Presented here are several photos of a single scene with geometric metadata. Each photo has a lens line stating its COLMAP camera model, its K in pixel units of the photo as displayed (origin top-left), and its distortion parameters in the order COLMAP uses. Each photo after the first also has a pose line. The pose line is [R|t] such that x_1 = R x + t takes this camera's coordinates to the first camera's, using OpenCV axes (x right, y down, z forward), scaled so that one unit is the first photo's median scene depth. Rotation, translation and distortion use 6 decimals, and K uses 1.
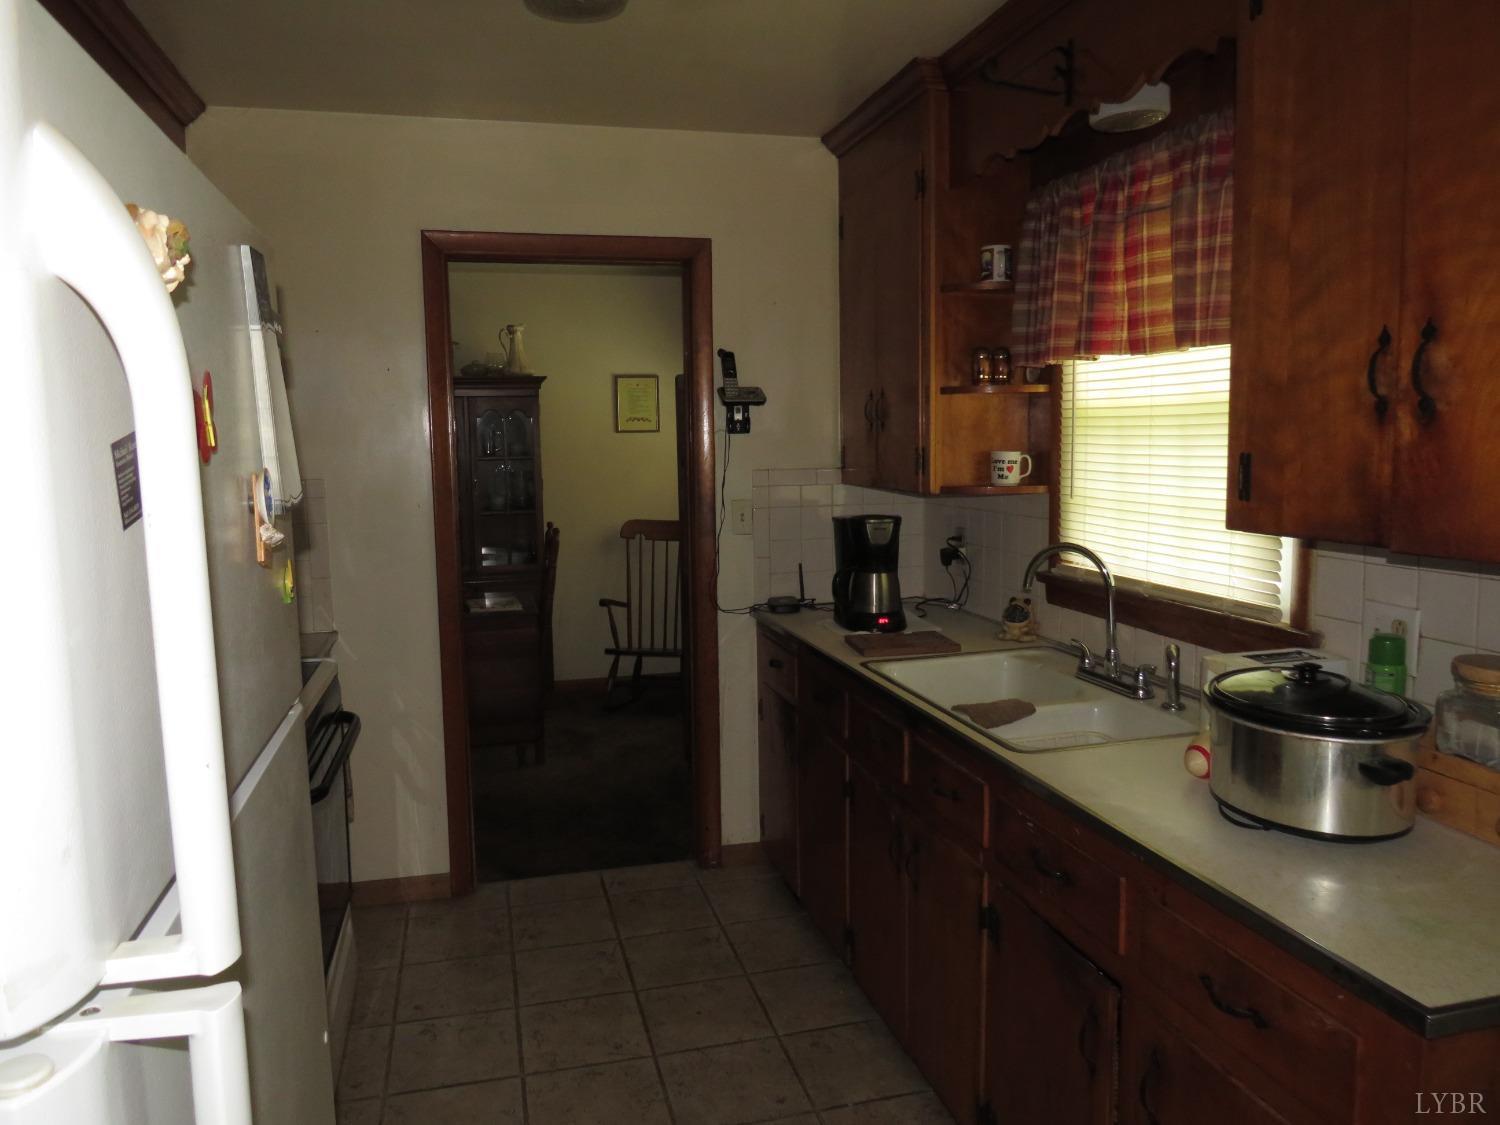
lens RADIAL K [[1065.2, 0, 750.3], [0, 1065.2, 561.7], [0, 0, 1]] dist [-0.045011, 0.035901]
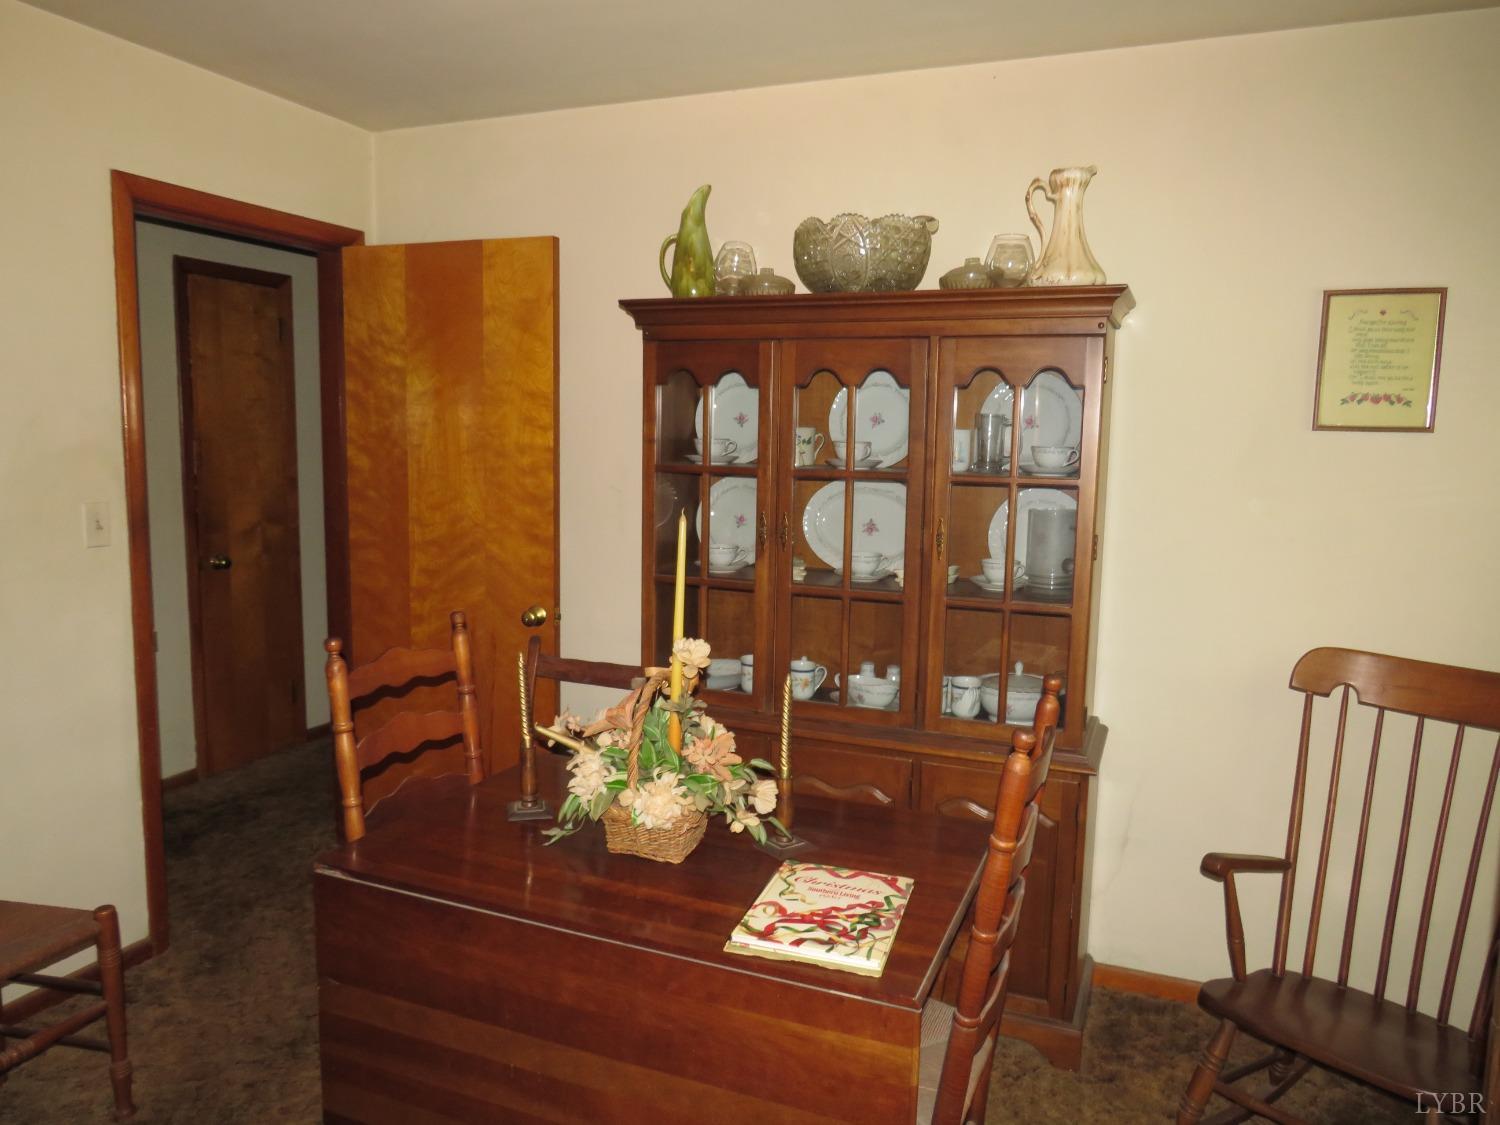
lens RADIAL K [[1065.2, 0, 747.4], [0, 1065.2, 566.5], [0, 0, 1]] dist [-0.045011, 0.035901]
pose [[0.801906, 0.105086, -0.588136, -0.056638], [-0.095267, 0.994305, 0.047766, -0.068914], [0.589806, 0.017726, 0.807351, 0.557771]]
